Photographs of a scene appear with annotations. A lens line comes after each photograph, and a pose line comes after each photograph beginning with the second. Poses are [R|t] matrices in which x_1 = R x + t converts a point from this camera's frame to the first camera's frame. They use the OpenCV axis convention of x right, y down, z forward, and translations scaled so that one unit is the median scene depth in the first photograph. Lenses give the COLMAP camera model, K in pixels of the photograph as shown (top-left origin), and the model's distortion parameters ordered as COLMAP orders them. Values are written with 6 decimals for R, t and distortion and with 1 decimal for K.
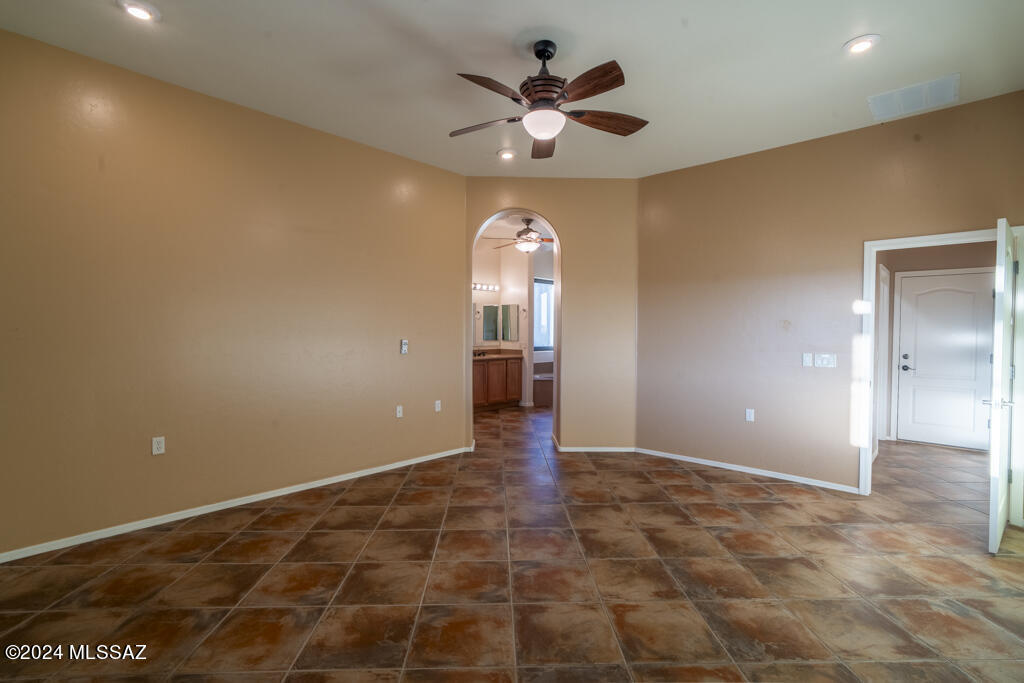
lens RADIAL K [[479.4, 0, 514.1], [0, 479.4, 341.8], [0, 0, 1]] dist [-0.015675, 0.007306]
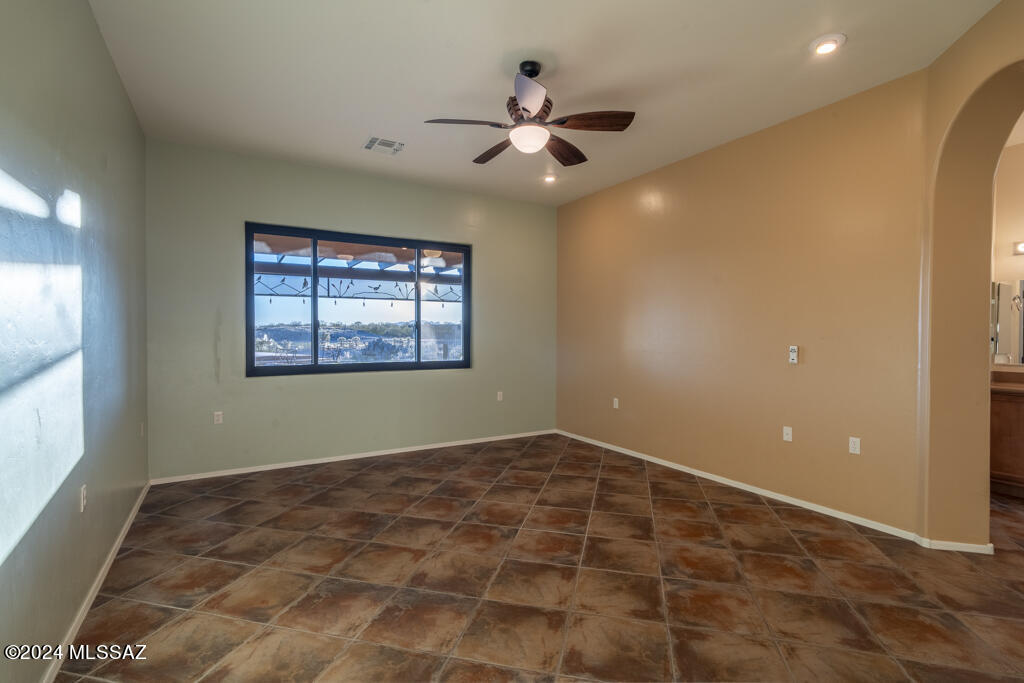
lens RADIAL K [[490.6, 0, 516.4], [0, 490.6, 337.4], [0, 0, 1]] dist [-0.014211, 0.000161]
pose [[-0.283907, 0.001801, -0.958850, 1.226166], [-0.026832, 0.999592, 0.009822, -0.024128], [0.958476, 0.028516, -0.283743, 1.413585]]
